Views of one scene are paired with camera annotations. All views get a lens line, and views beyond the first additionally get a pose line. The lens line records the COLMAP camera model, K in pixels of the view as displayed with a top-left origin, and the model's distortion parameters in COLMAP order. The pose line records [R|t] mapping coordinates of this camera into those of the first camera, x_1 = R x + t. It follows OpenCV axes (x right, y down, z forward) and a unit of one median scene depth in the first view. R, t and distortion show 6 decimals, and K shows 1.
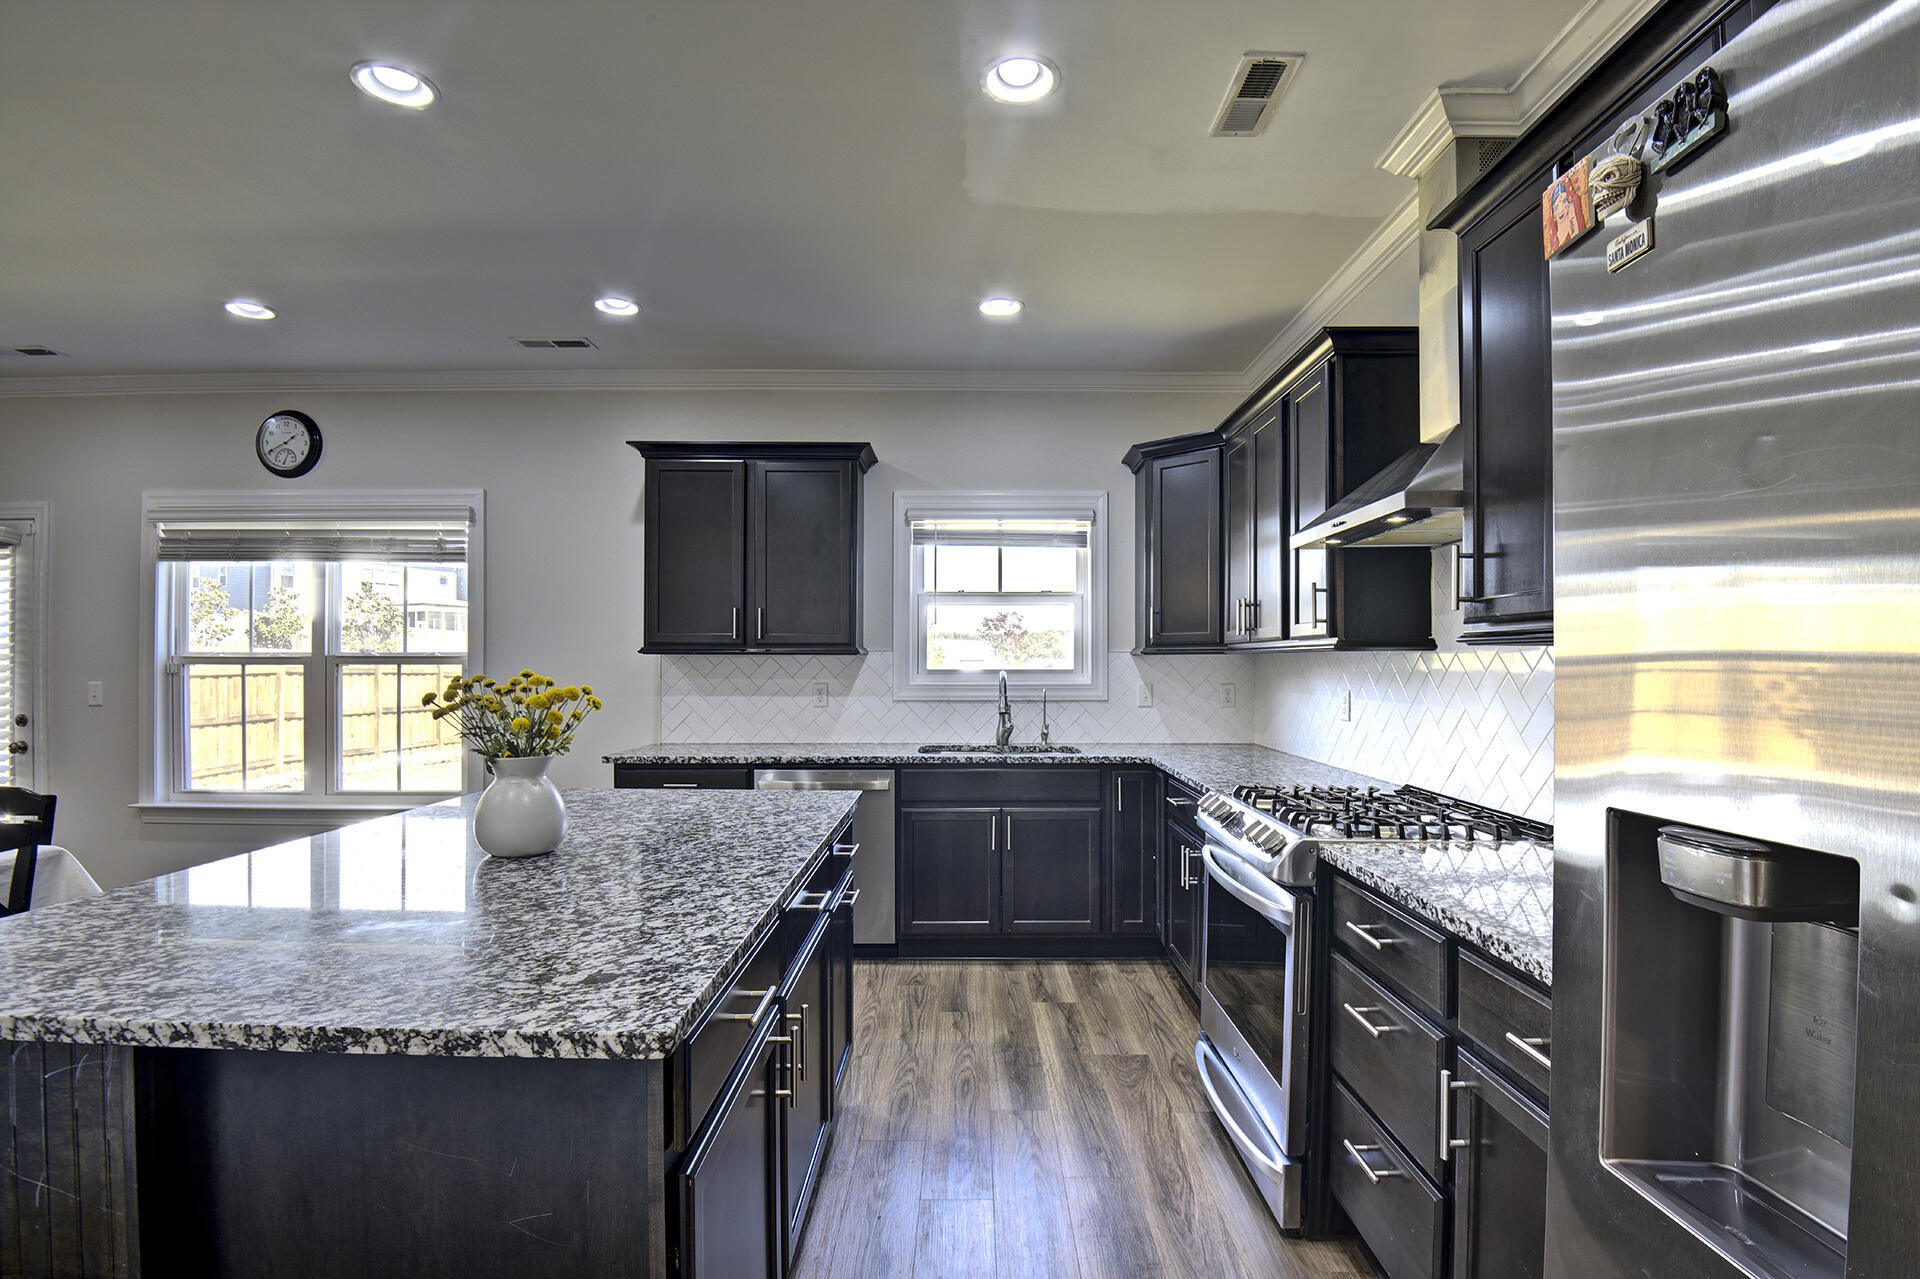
lens RADIAL K [[931.3, 0, 954.2], [0, 931.3, 655.9], [0, 0, 1]] dist [-0.029213, -0.007676]
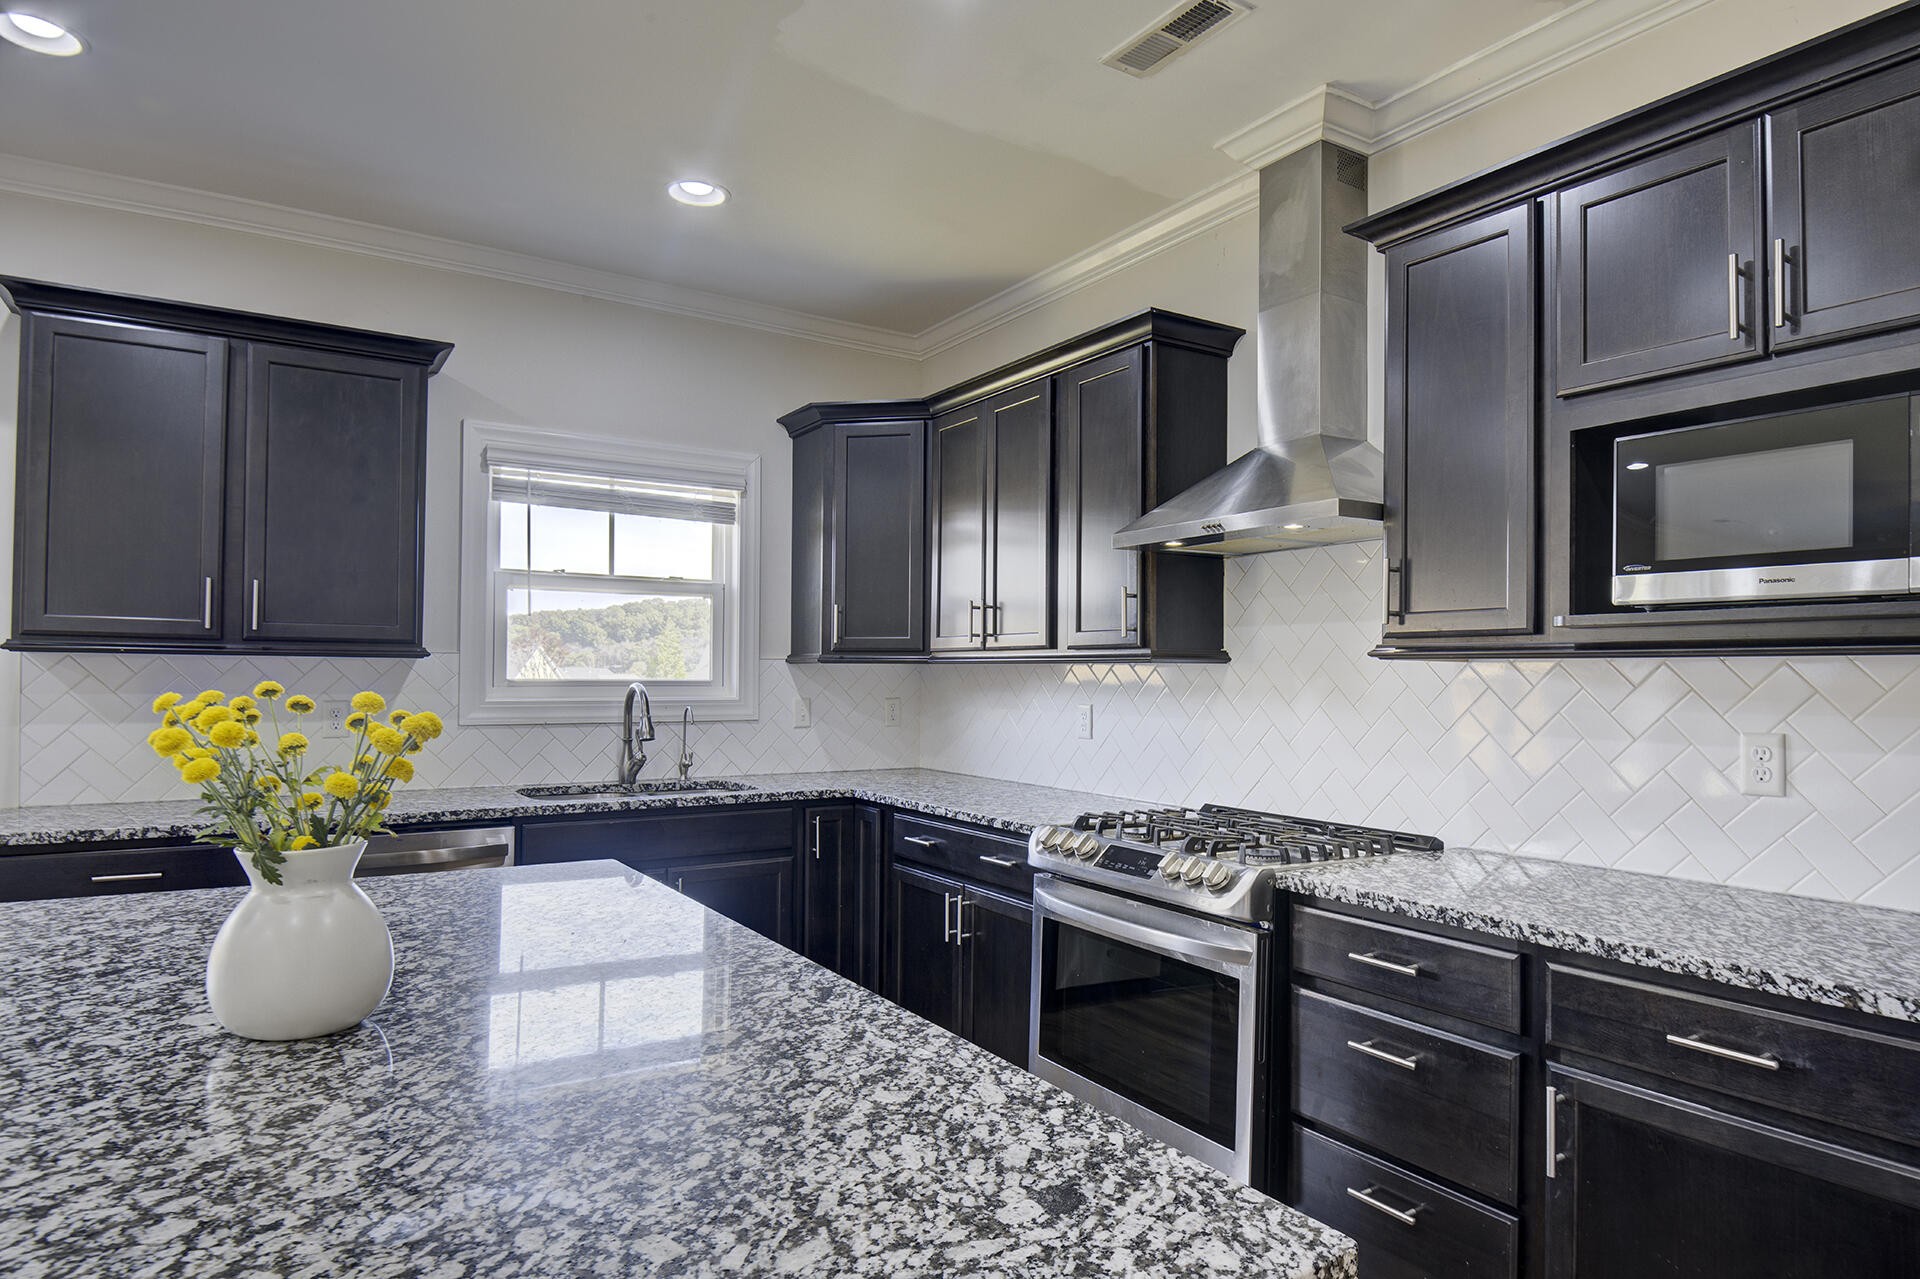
lens RADIAL K [[1123.3, 0, 959.4], [0, 1123.3, 656.4], [0, 0, 1]] dist [-0.017523, -0.000618]
pose [[0.831974, 0.015652, 0.554593, -0.485879], [-0.012191, 0.999876, -0.009930, 0.002283], [-0.554680, 0.001501, 0.832062, 0.246257]]
